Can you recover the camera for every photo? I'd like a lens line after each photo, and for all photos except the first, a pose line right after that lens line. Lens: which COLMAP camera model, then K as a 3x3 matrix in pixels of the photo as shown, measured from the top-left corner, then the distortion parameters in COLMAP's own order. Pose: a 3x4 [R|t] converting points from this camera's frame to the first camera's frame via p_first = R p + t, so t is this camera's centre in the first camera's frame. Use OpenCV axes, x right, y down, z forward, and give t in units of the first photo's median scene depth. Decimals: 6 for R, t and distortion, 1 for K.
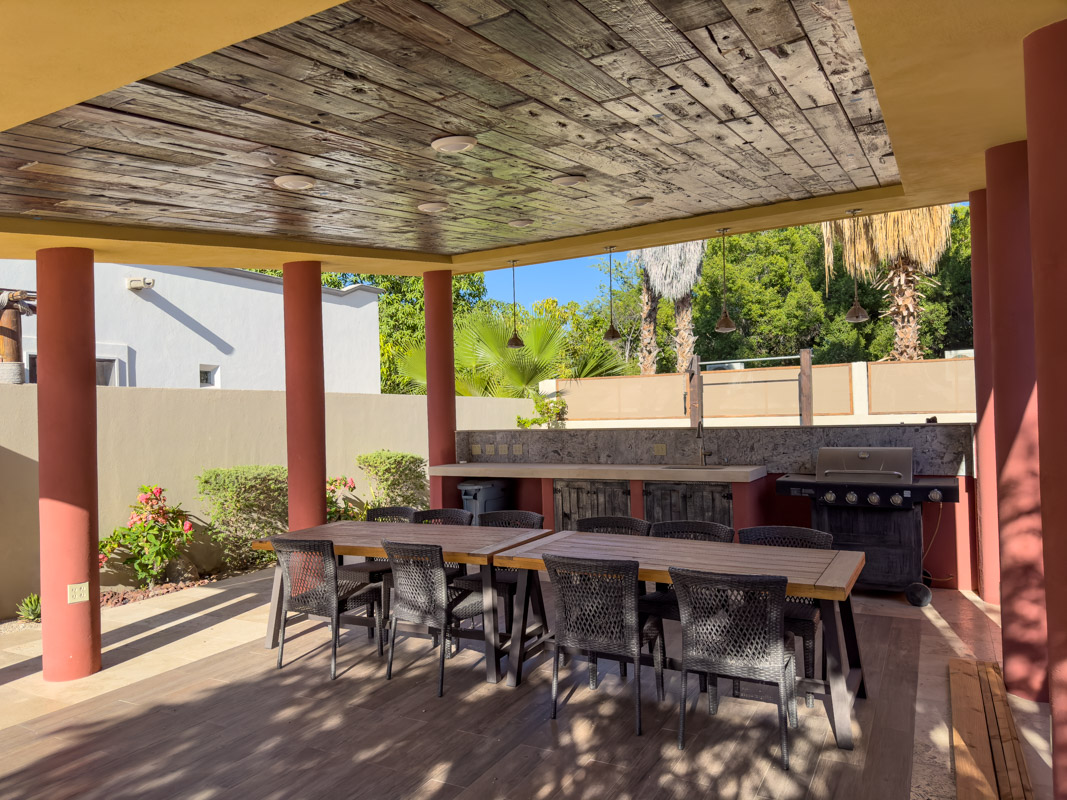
lens RADIAL K [[756.4, 0, 543.0], [0, 756.4, 398.8], [0, 0, 1]] dist [0.109688, -0.147092]
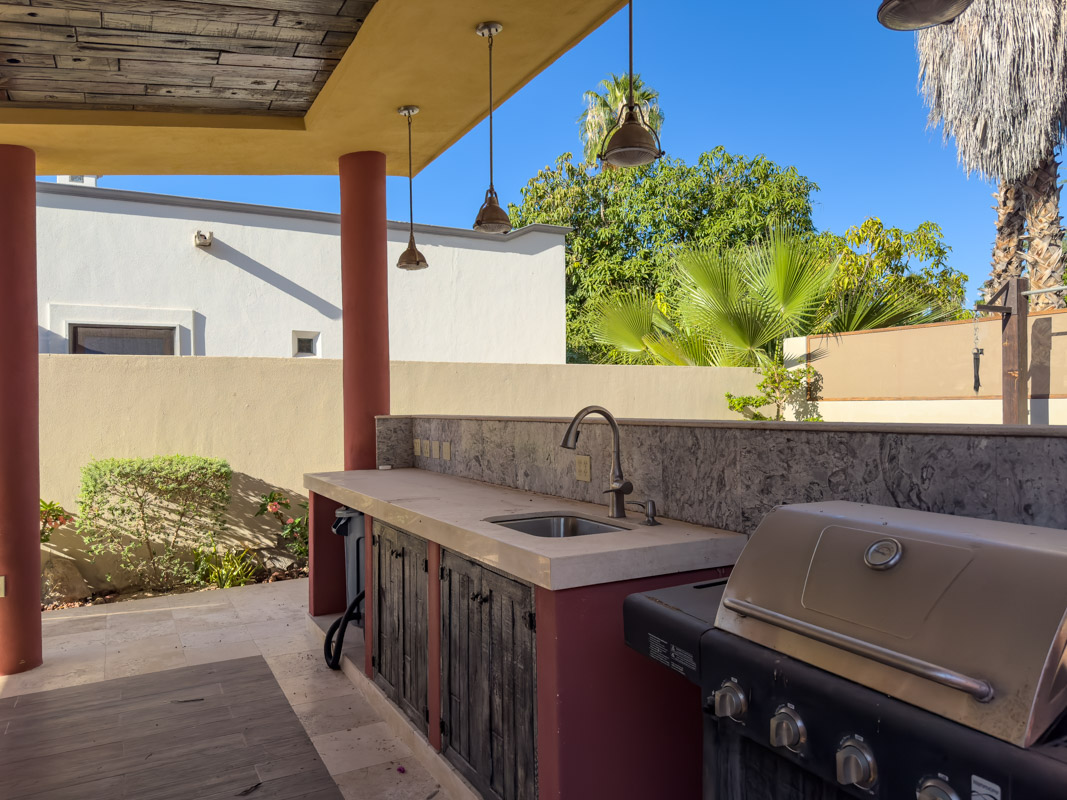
lens RADIAL K [[772.9, 0, 552.8], [0, 772.9, 402.3], [0, 0, 1]] dist [0.101222, -0.159541]
pose [[0.830607, 0.011009, -0.556750, 0.373000], [0.008080, 0.999461, 0.031817, 0.013202], [0.556800, -0.030927, 0.830071, 0.587894]]
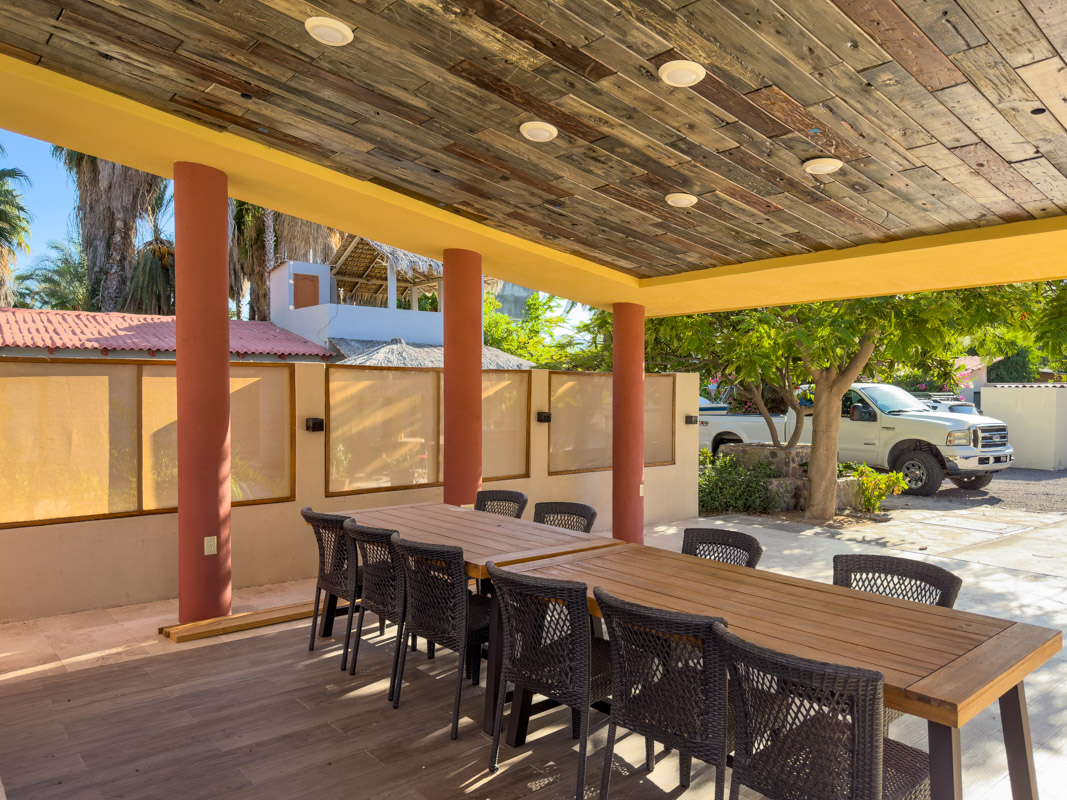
lens RADIAL K [[756.4, 0, 543.0], [0, 756.4, 398.8], [0, 0, 1]] dist [0.109688, -0.147092]
pose [[-0.930791, 0.016253, 0.365191, -0.166769], [0.008471, 0.999702, -0.022901, 0.031674], [-0.365454, -0.018223, -0.930651, 1.022275]]
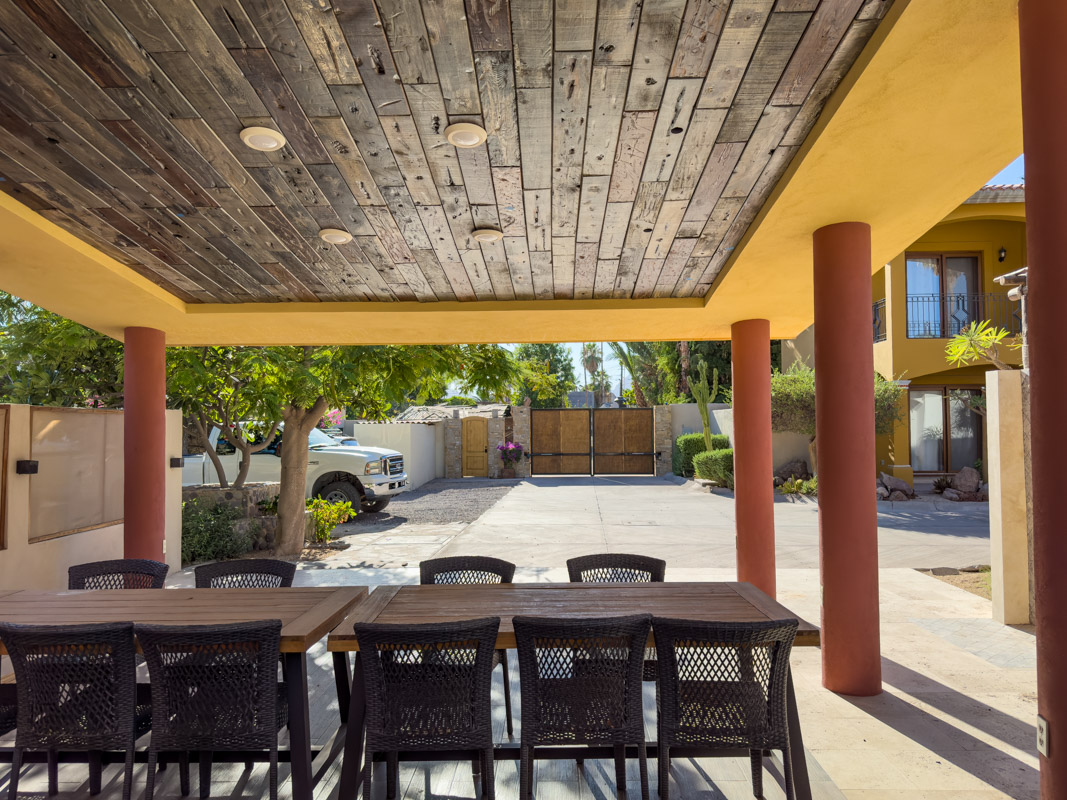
lens RADIAL K [[756.4, 0, 543.0], [0, 756.4, 398.8], [0, 0, 1]] dist [0.109688, -0.147092]
pose [[-0.890868, 0.017041, -0.453942, 0.080469], [0.043814, 0.997861, -0.048525, 0.025113], [0.452144, -0.063119, -0.889709, 1.023645]]
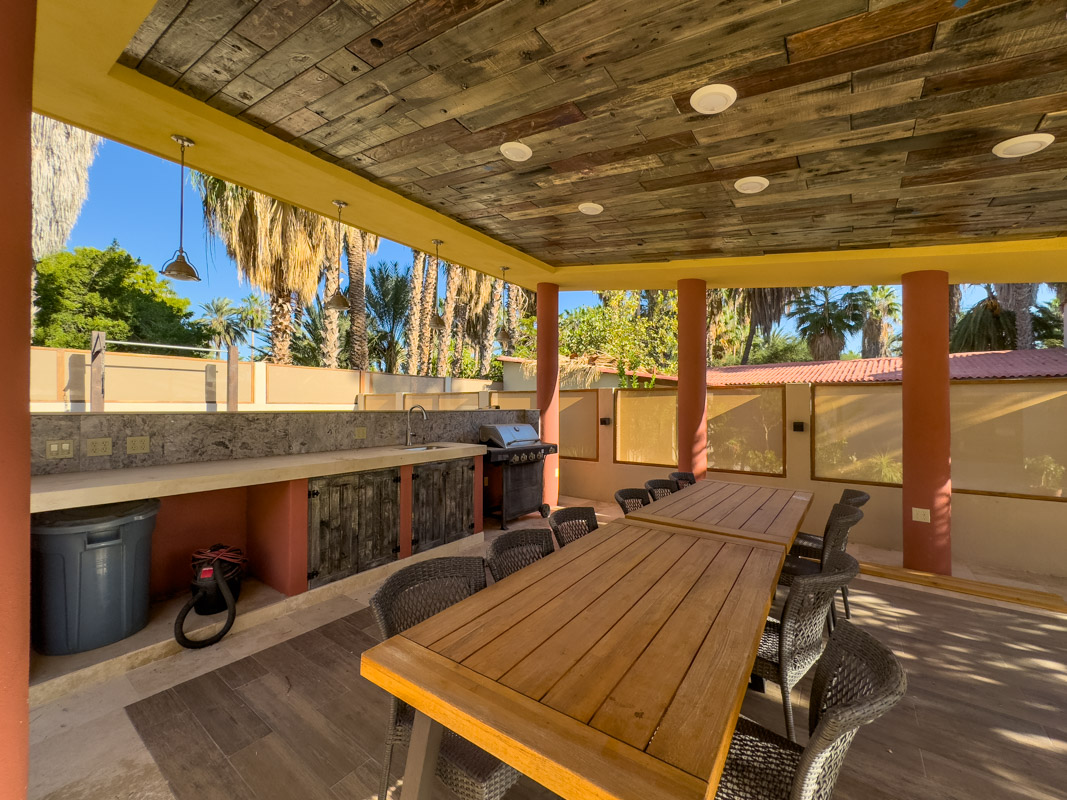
lens RADIAL K [[429.0, 0, 529.6], [0, 429.0, 401.6], [0, 0, 1]] dist [-0.000741, -0.000411]
pose [[0.140874, 0.032335, 0.989499, -0.342298], [-0.034633, 0.999016, -0.027715, 0.032849], [-0.989422, -0.030365, 0.141855, 0.677783]]
